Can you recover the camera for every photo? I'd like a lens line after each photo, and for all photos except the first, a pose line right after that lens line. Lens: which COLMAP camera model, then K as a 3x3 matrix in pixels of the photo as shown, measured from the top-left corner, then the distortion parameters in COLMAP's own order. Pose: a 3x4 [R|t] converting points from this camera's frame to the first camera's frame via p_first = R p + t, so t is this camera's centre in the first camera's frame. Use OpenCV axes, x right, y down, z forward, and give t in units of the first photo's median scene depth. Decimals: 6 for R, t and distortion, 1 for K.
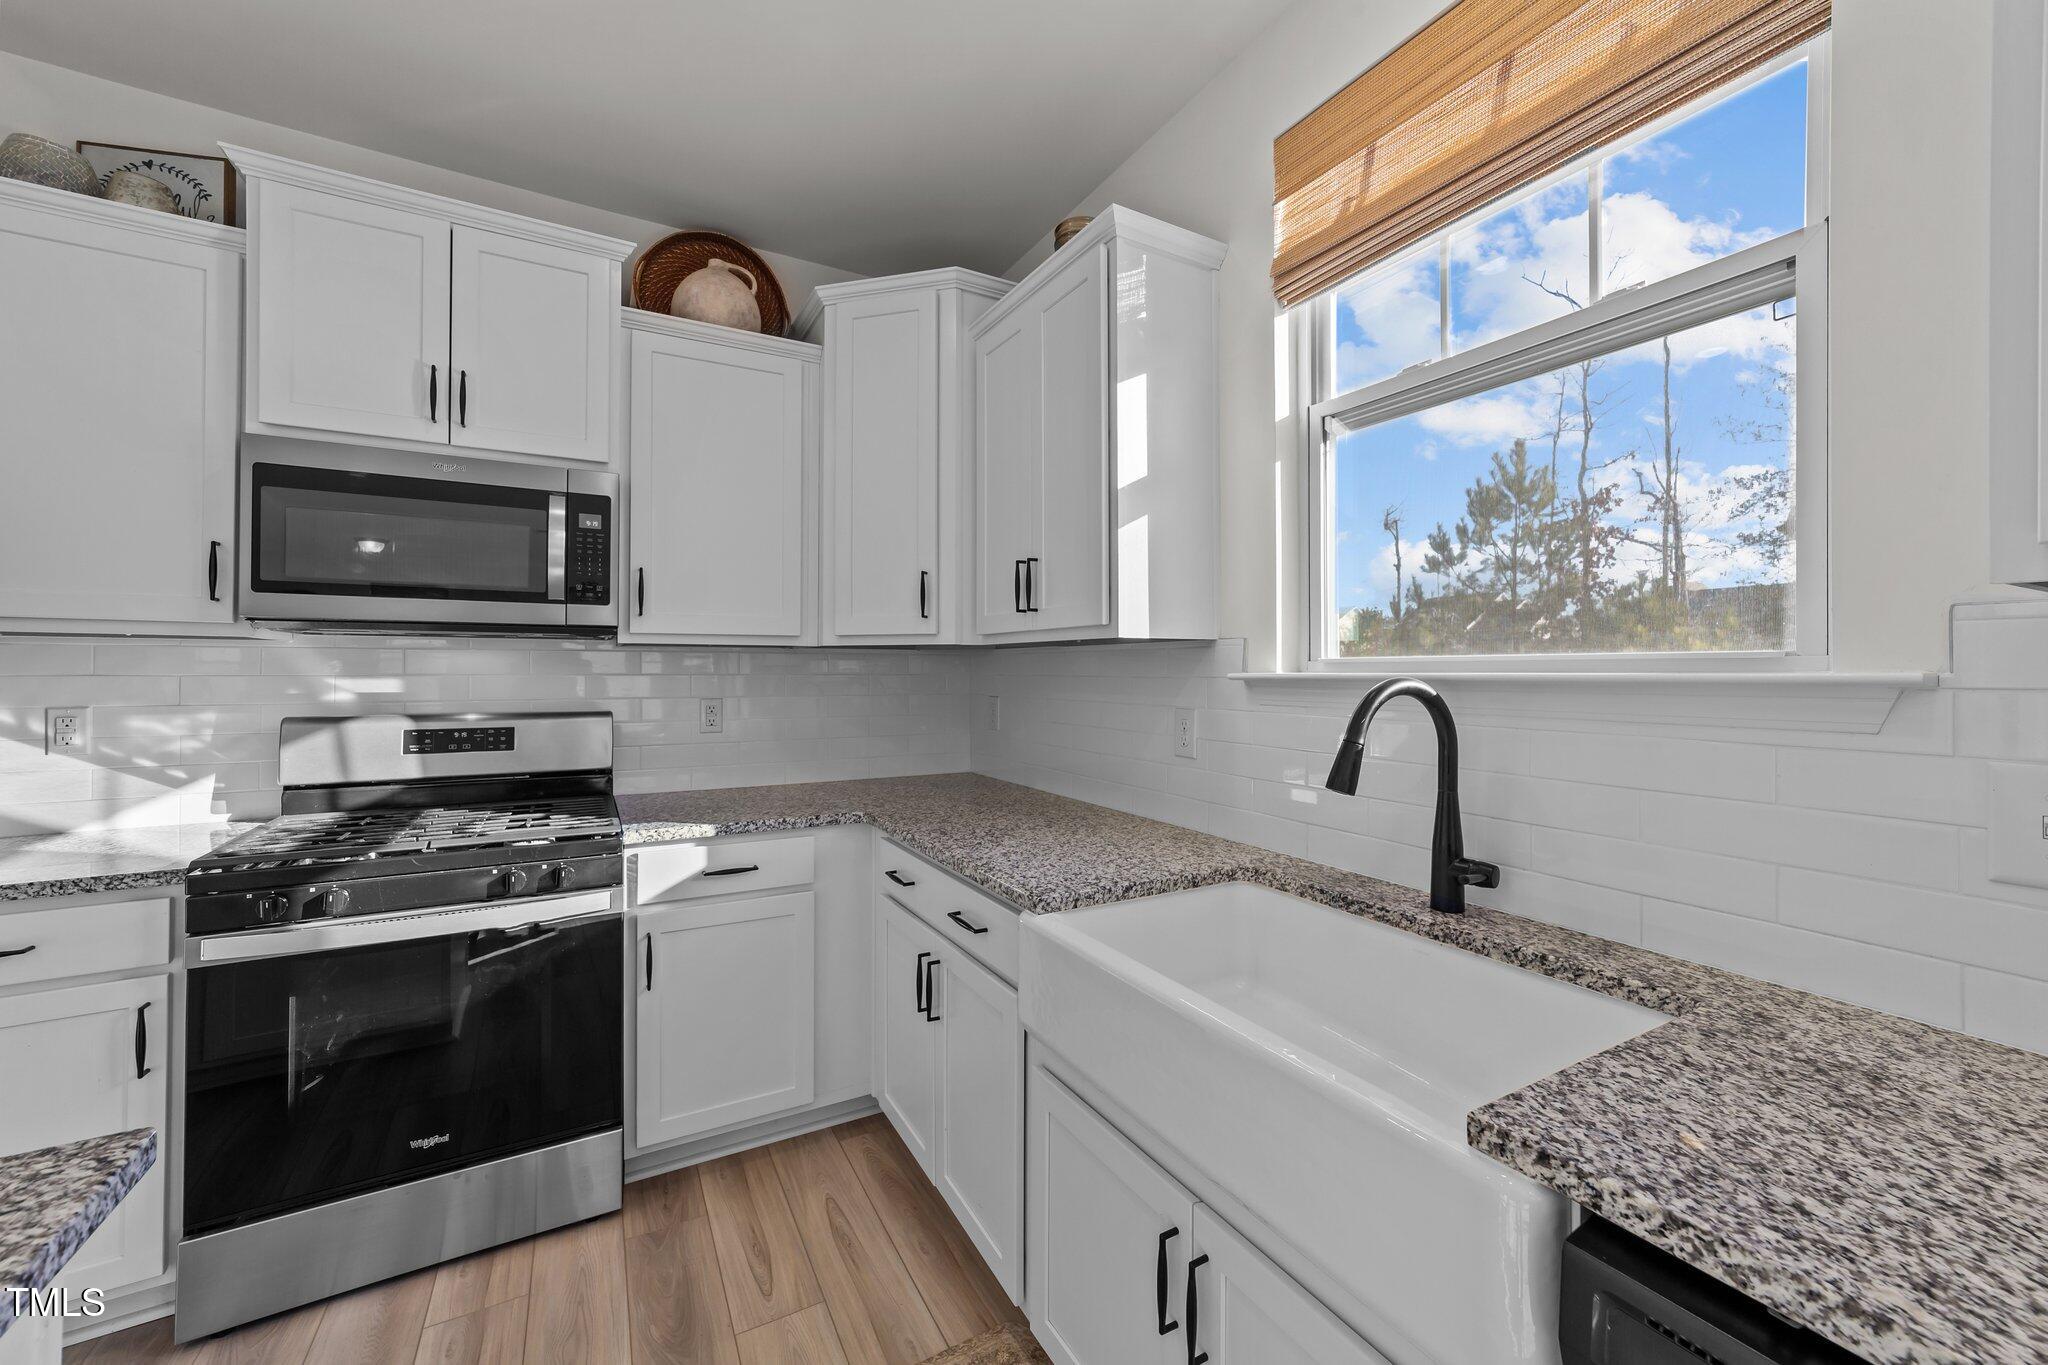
lens RADIAL K [[786.7, 0, 1026.5], [0, 786.7, 668.1], [0, 0, 1]] dist [-0.019272, 0.008262]
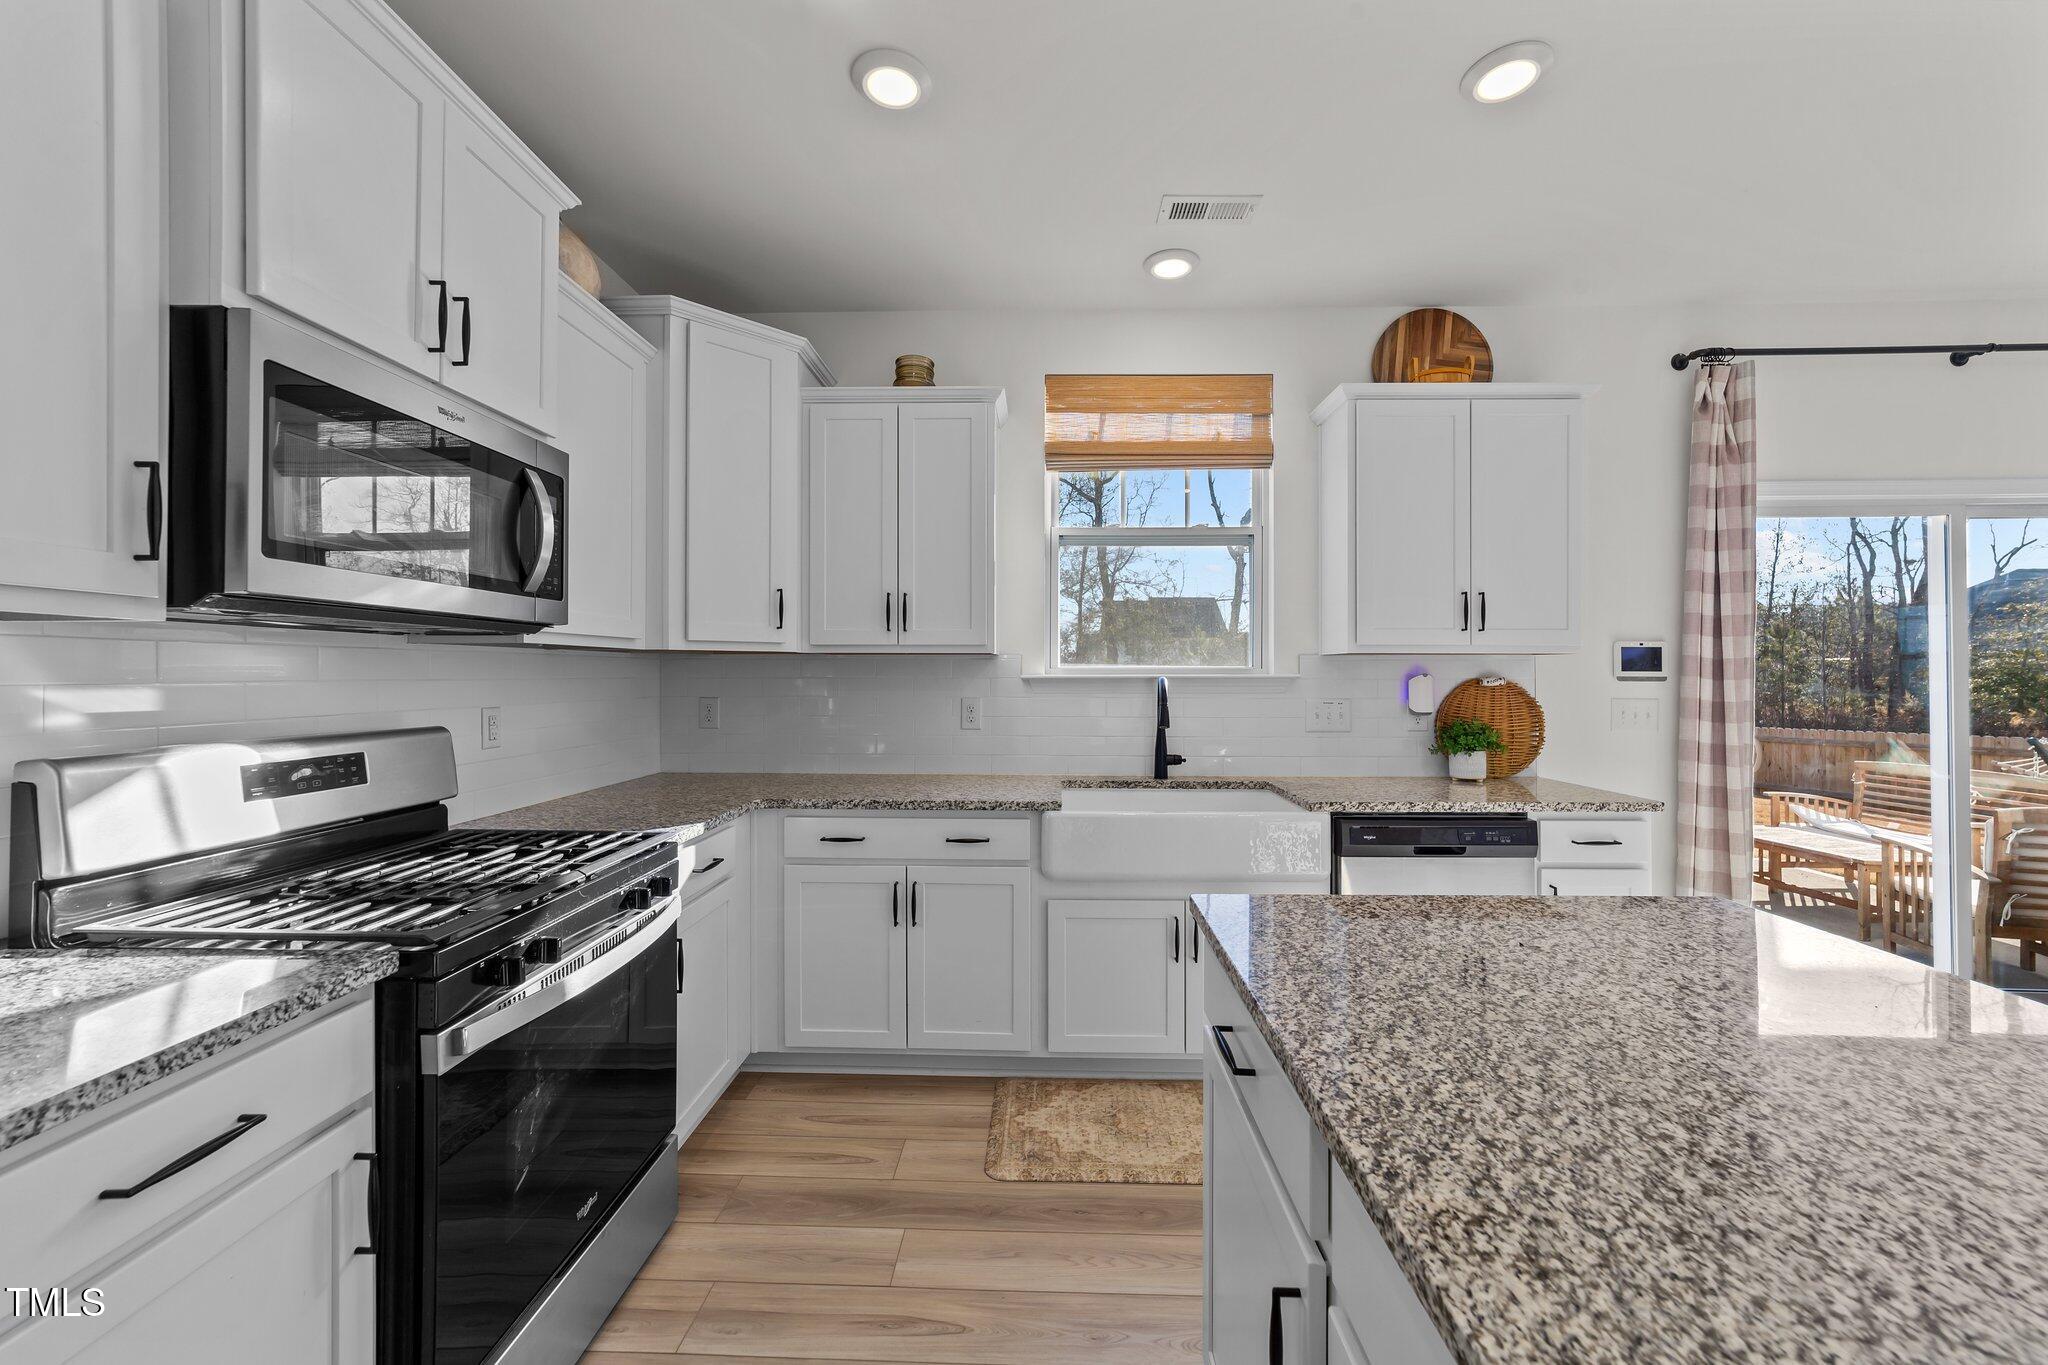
lens RADIAL K [[786.7, 0, 1029.0], [0, 786.7, 670.8], [0, 0, 1]] dist [-0.019272, 0.008262]
pose [[0.513287, 0.001902, 0.858215, -1.094124], [-0.003023, 0.999995, -0.000408, -0.002621], [-0.858211, -0.002385, 0.513291, 0.099218]]
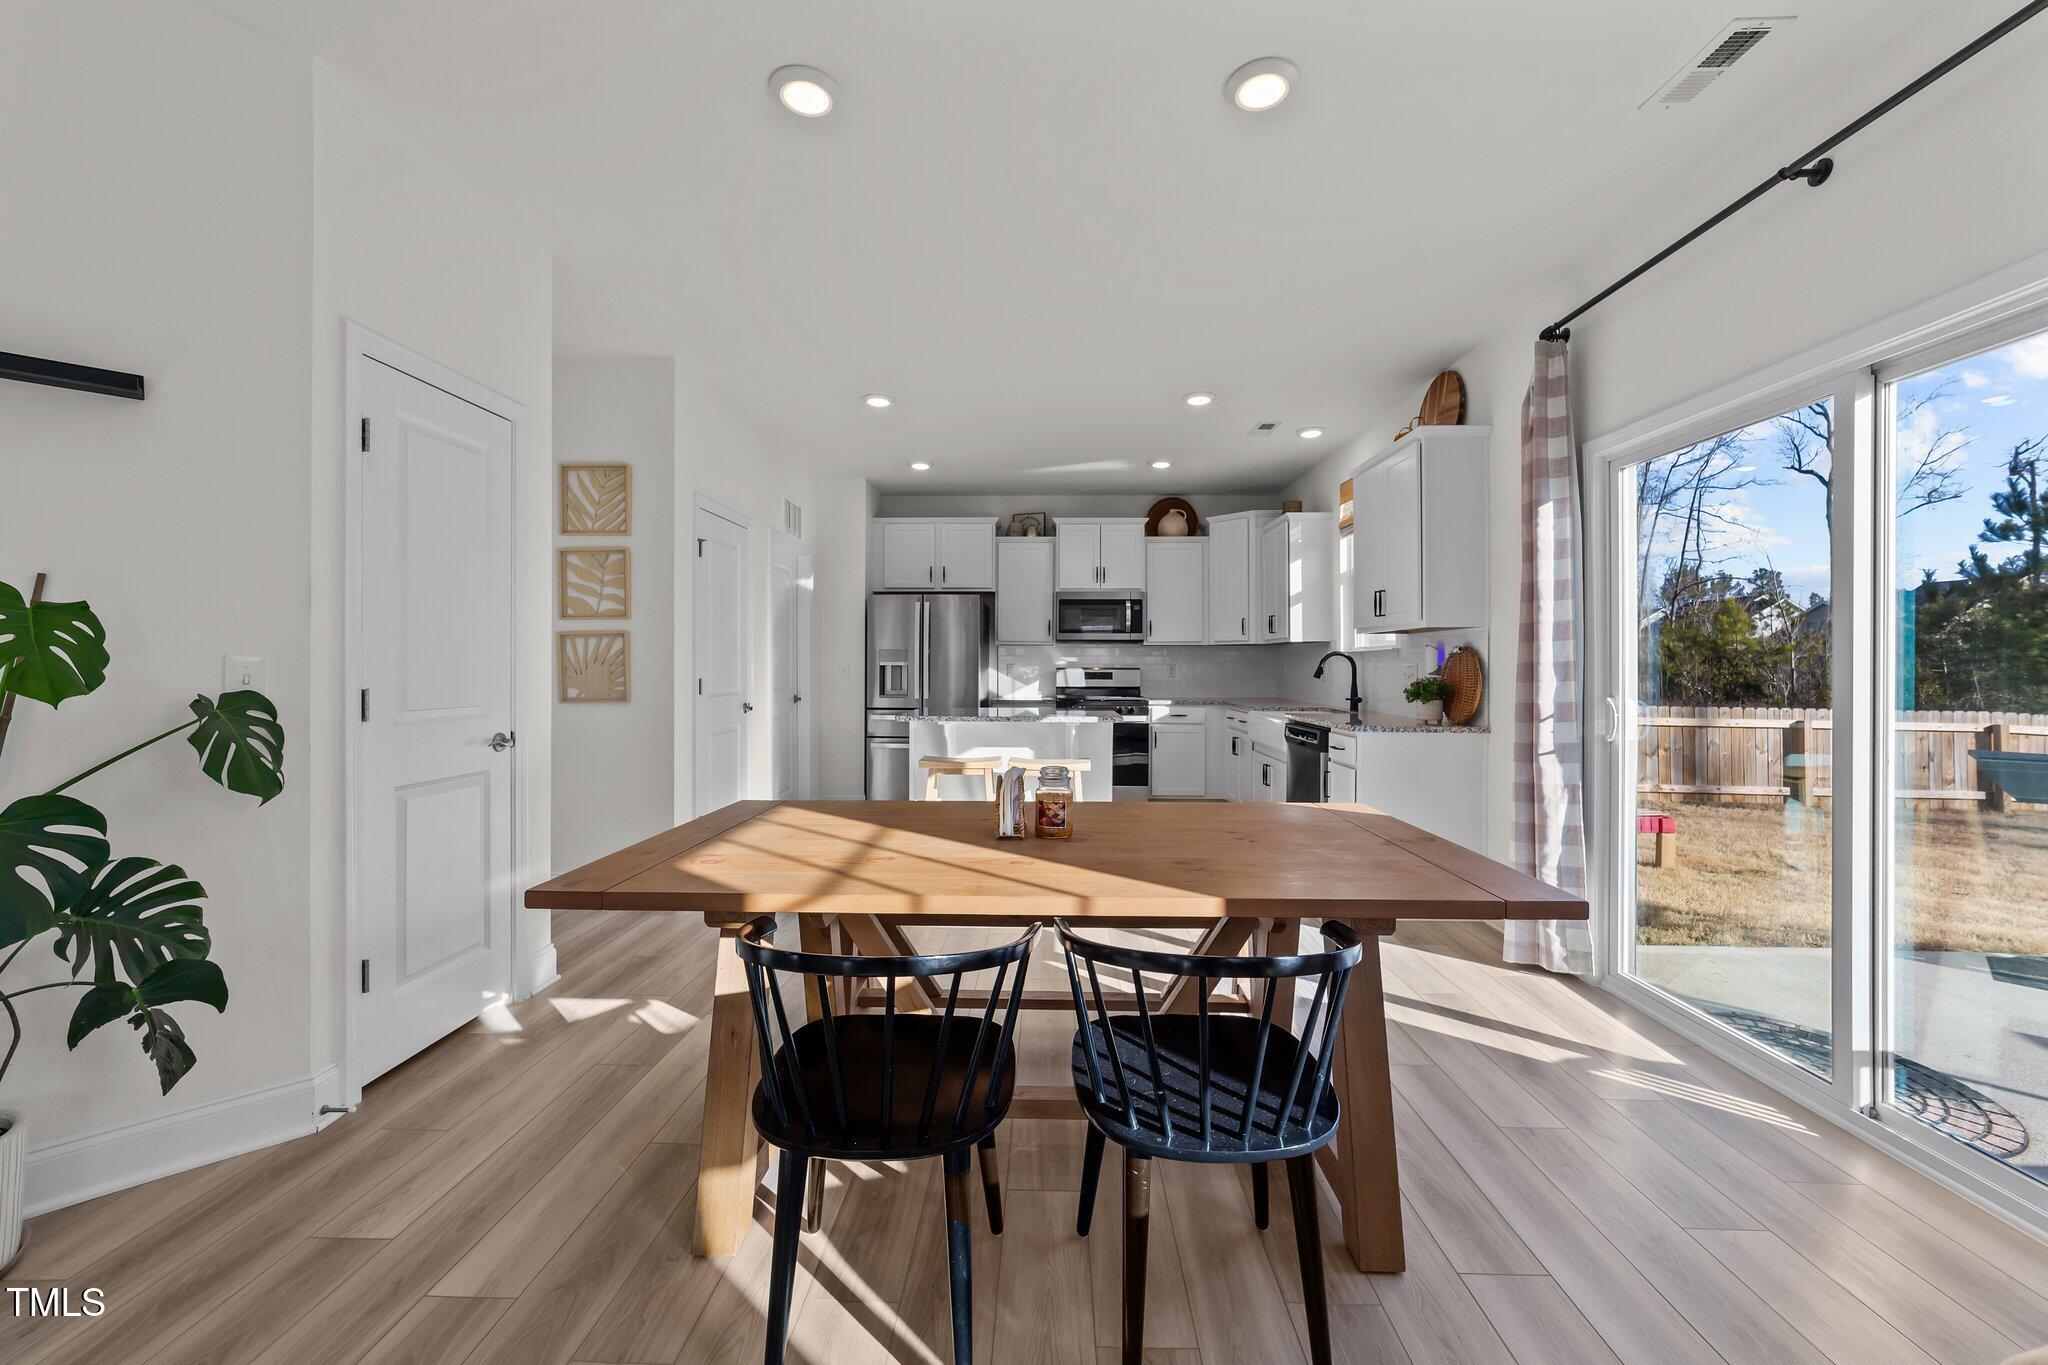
lens RADIAL K [[786.7, 0, 1025.4], [0, 786.7, 666.1], [0, 0, 1]] dist [-0.019272, 0.008262]
pose [[0.856013, 0.000495, -0.516954, 0.778284], [0.000679, 0.999998, 0.002081, 0.051225], [0.516954, -0.002133, 0.856010, -2.156142]]
